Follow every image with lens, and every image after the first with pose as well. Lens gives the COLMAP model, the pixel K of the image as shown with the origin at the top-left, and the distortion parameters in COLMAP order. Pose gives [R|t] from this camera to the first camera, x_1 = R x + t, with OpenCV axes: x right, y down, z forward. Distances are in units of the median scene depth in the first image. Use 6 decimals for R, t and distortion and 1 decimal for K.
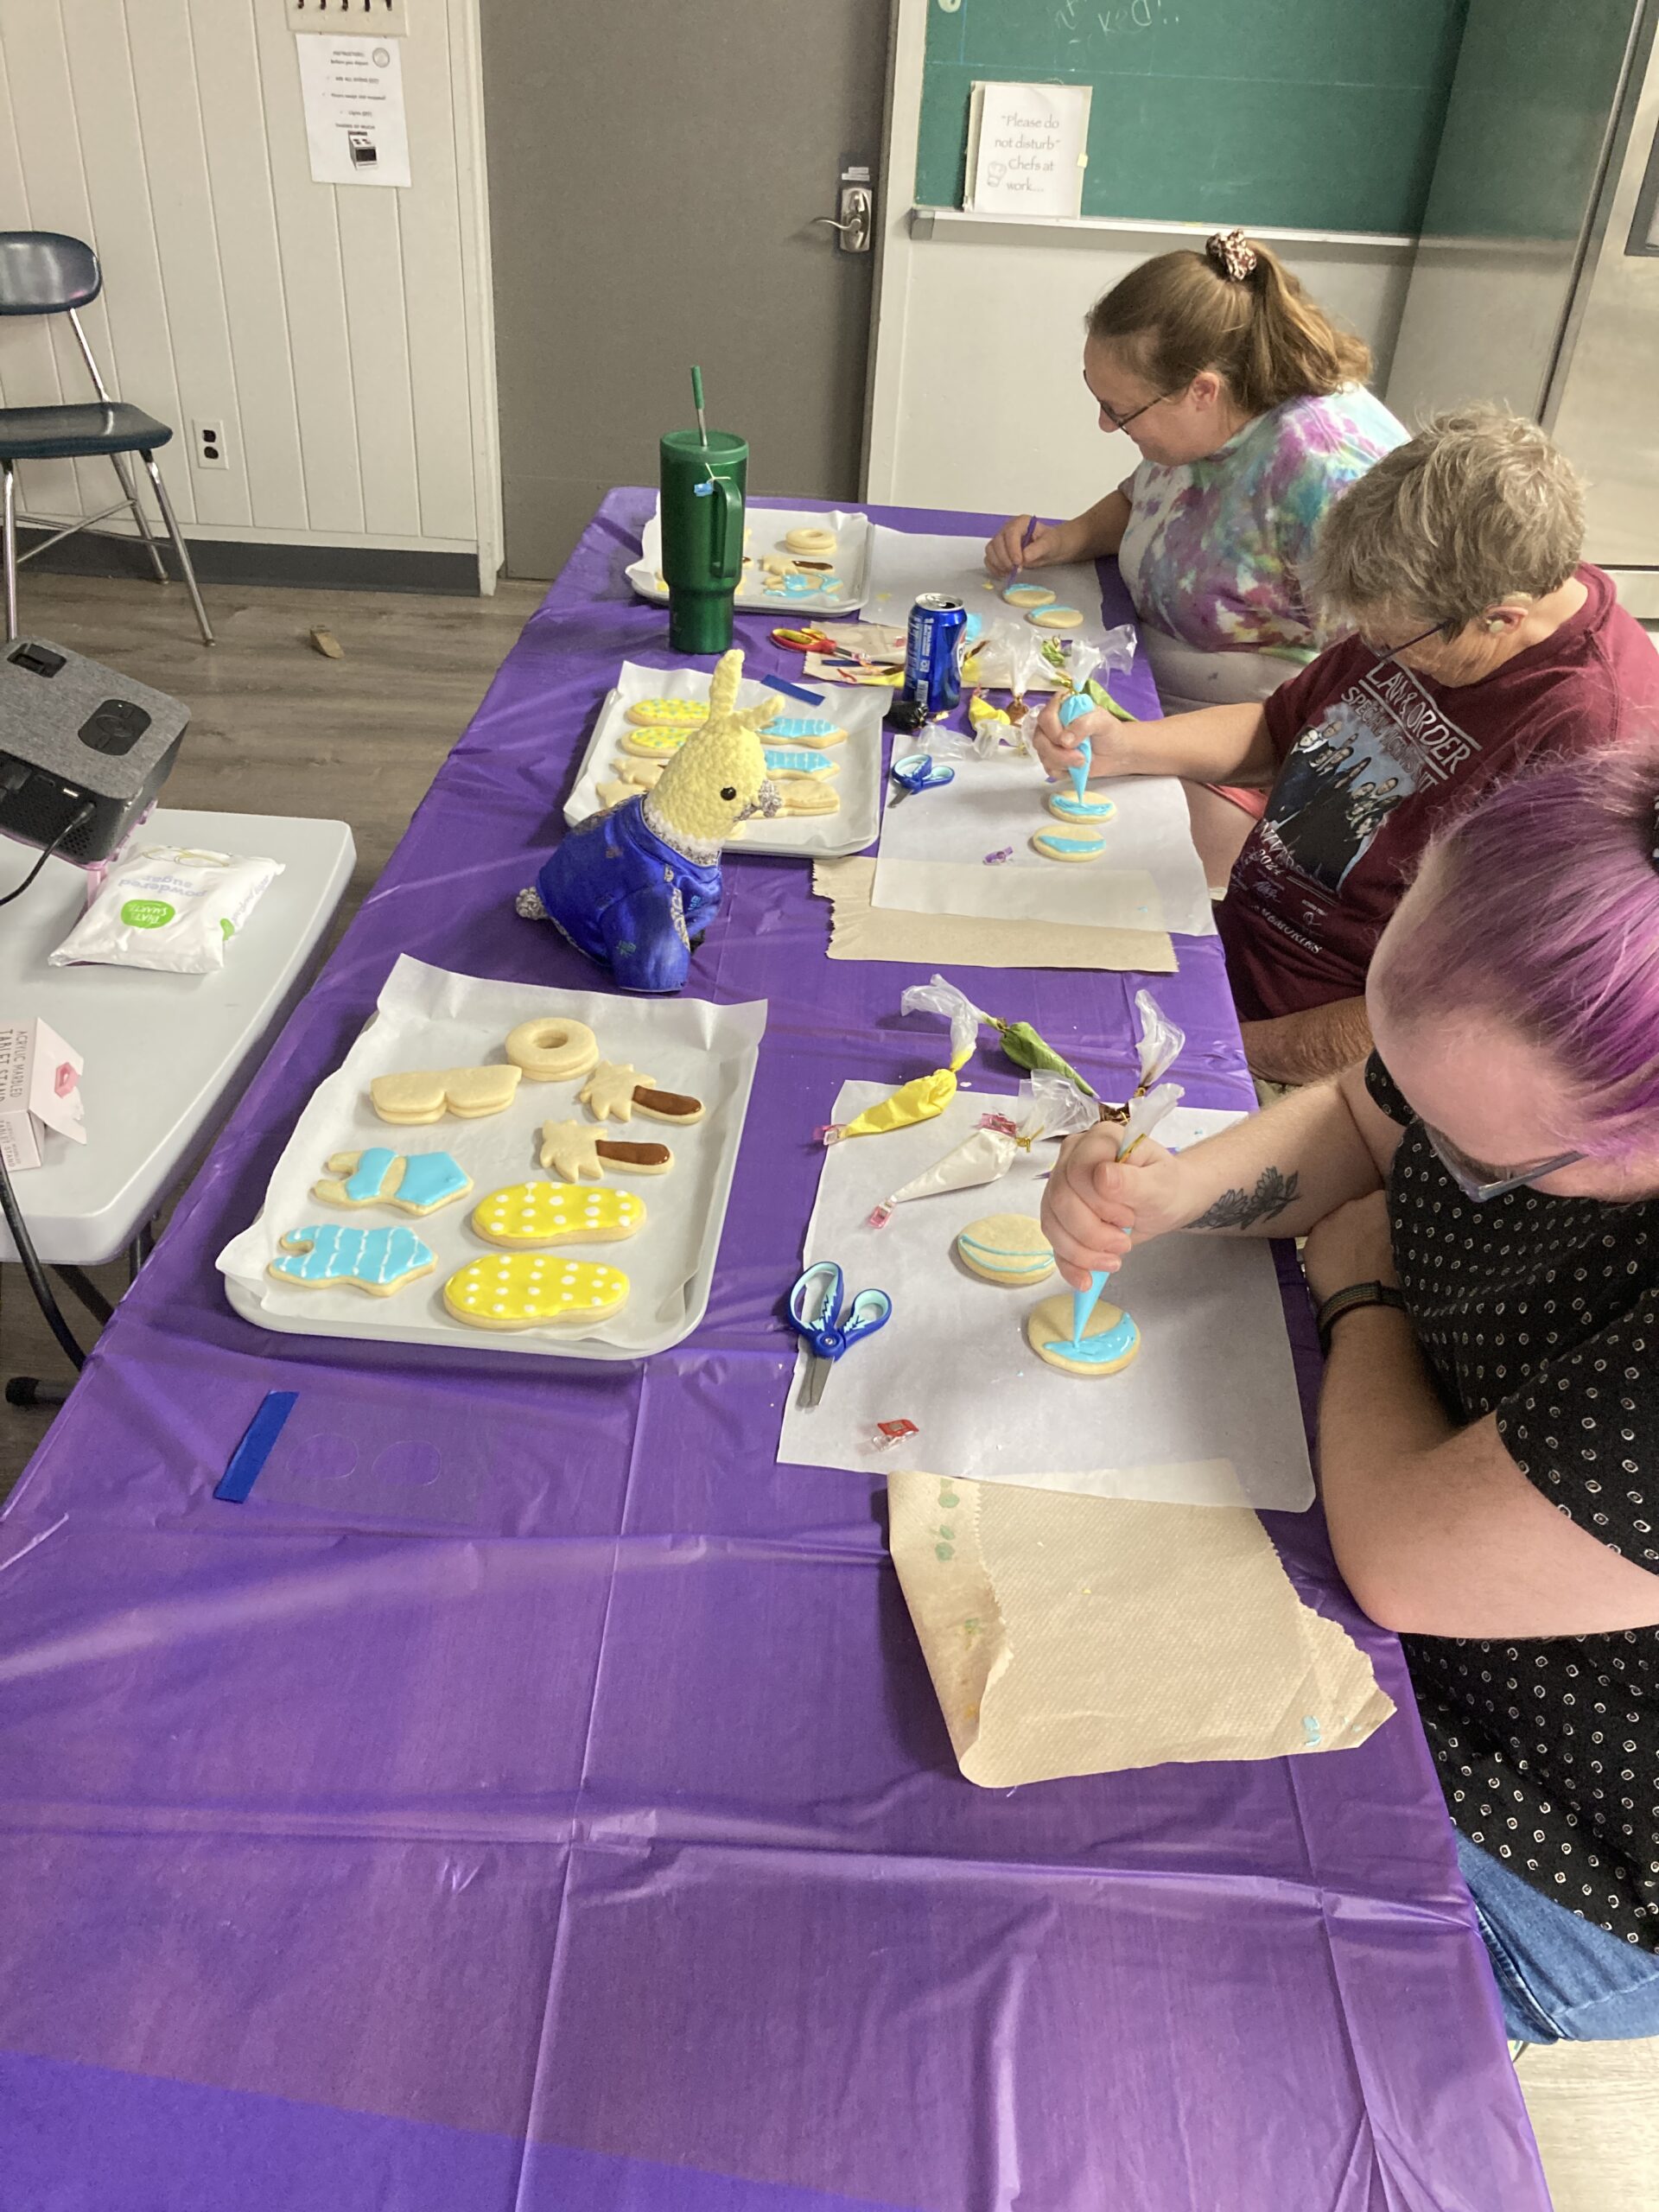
lens RADIAL K [[1779.4, 0, 829.9], [0, 1779.4, 1031.5], [0, 0, 1]] dist [0.021517, -0.010424]
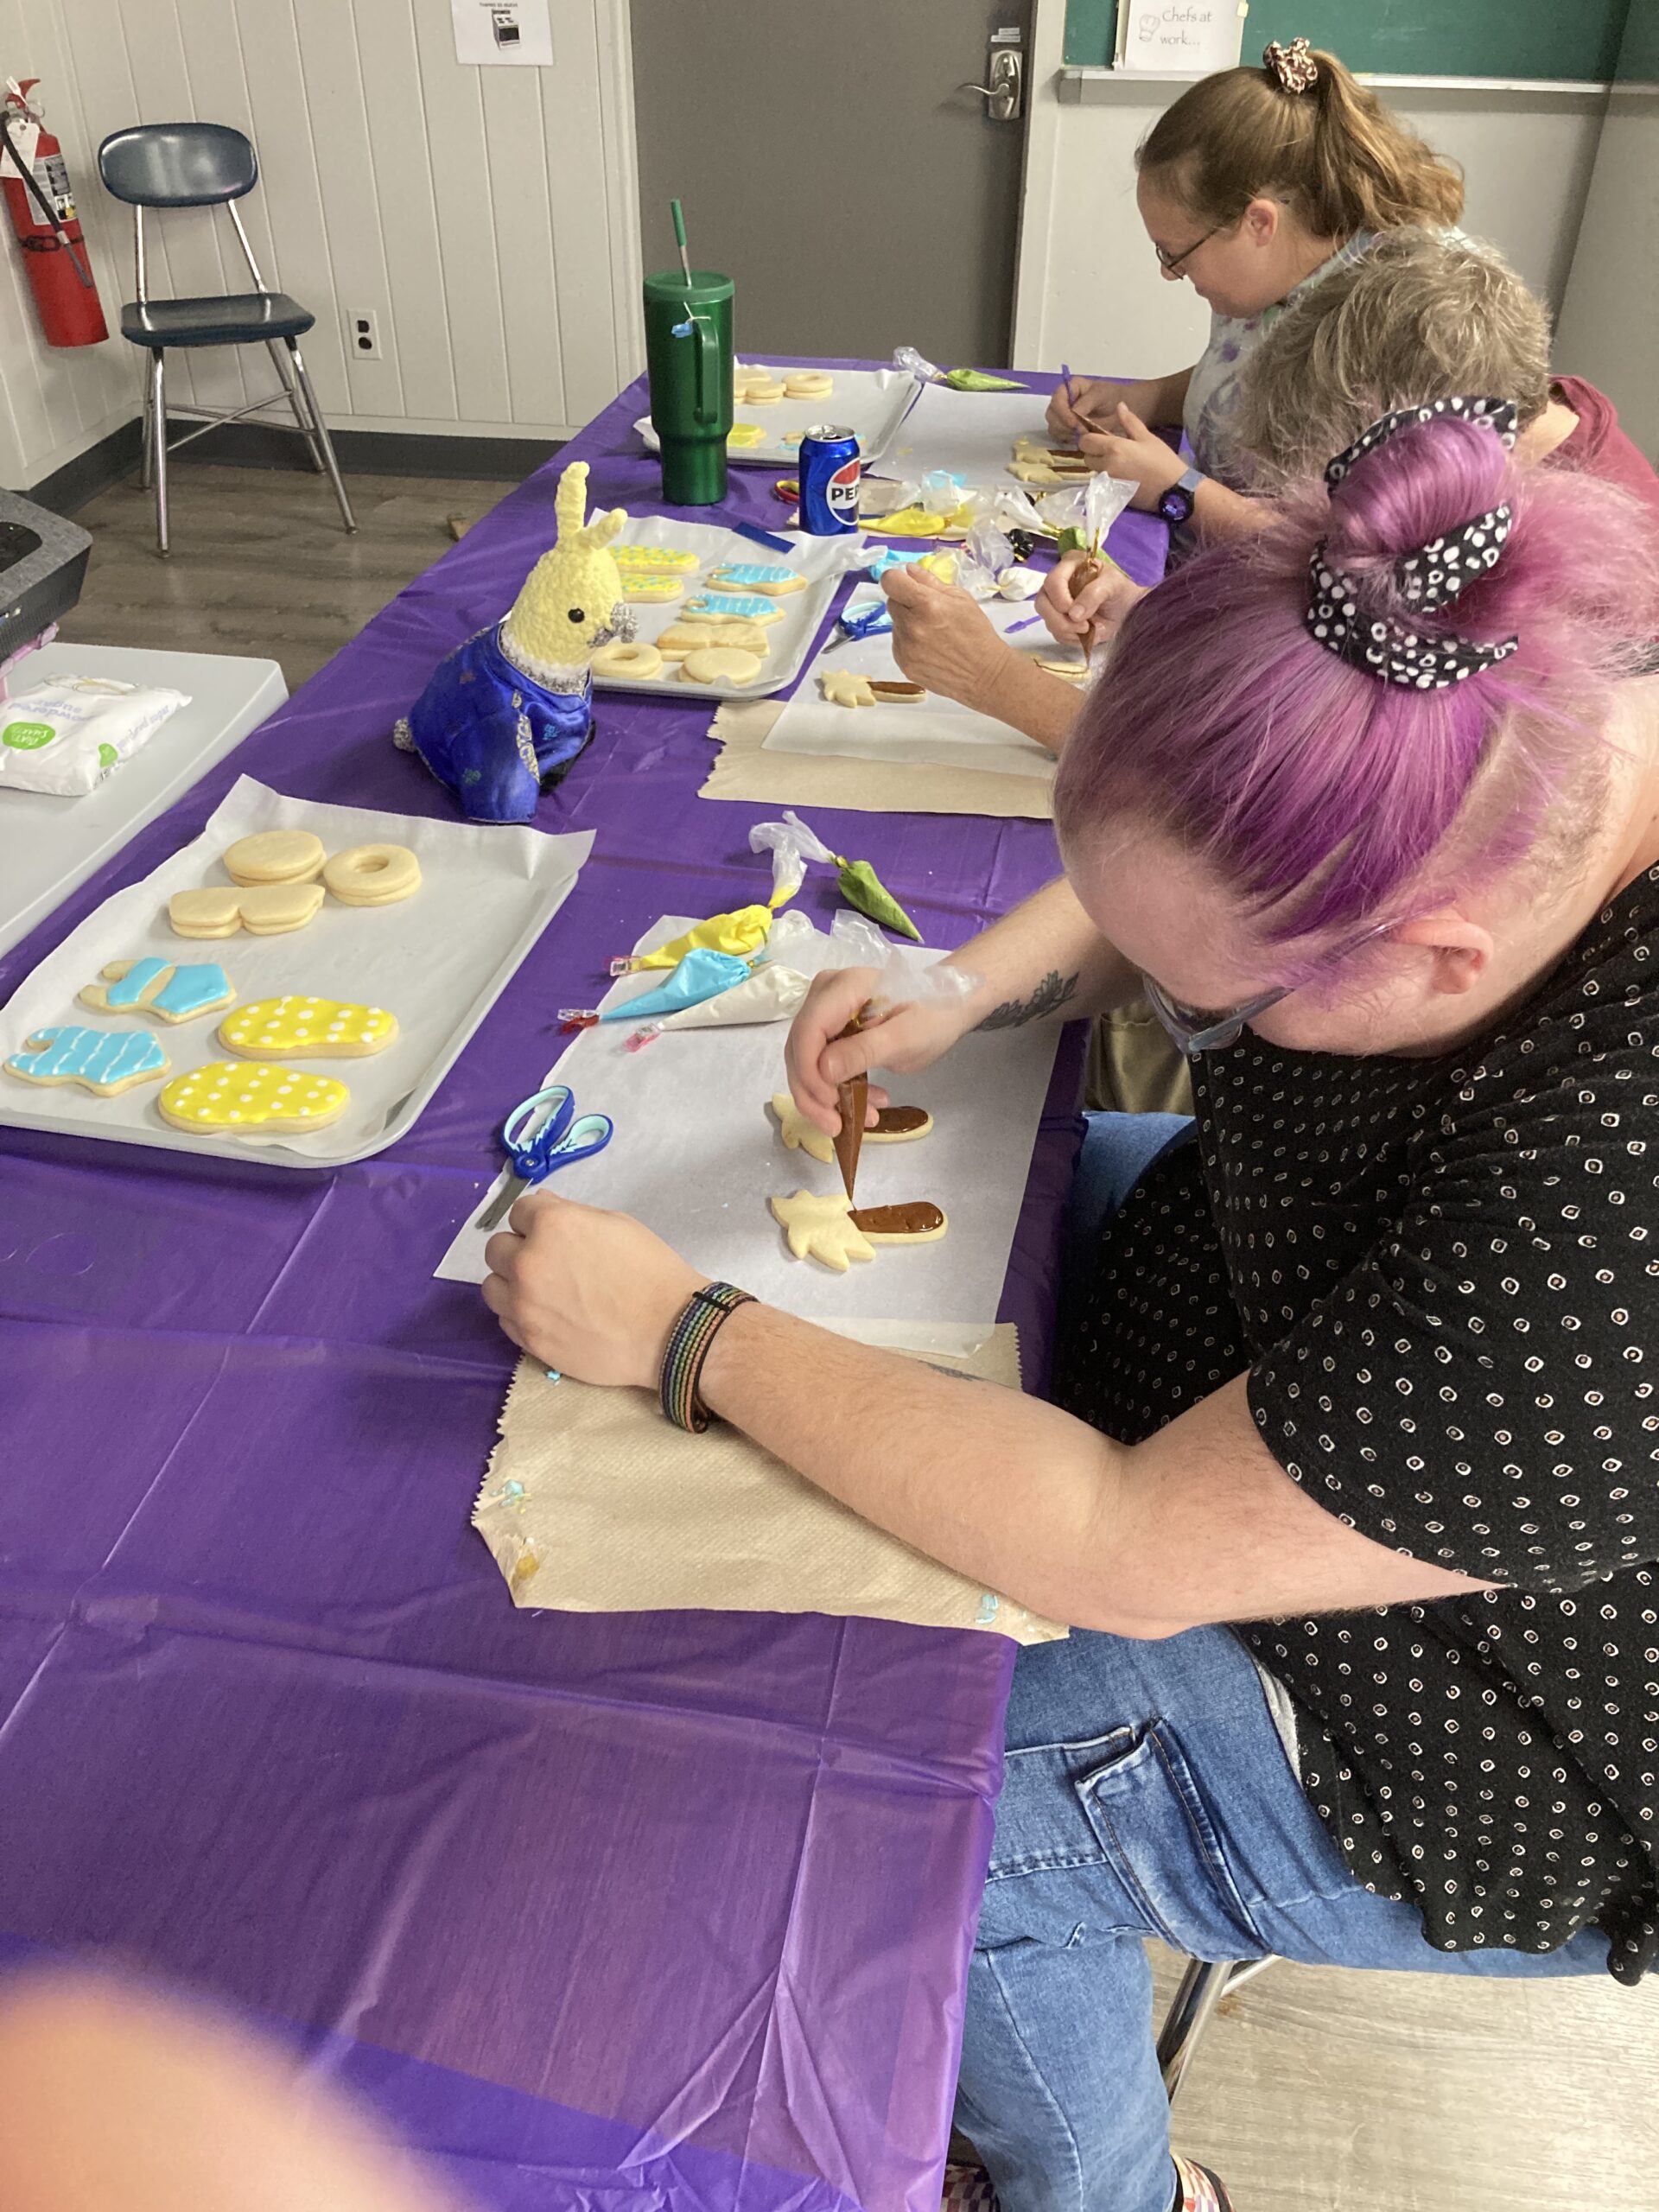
lens RADIAL K [[1759.8, 0, 827.4], [0, 1759.8, 1062.4], [0, 0, 1]] dist [-0.006227, 0.006245]
pose [[0.989401, 0.042737, -0.138781, 0.214745], [-0.034397, 0.997486, 0.061951, 0.042059], [0.141080, -0.056521, 0.988383, 0.069285]]
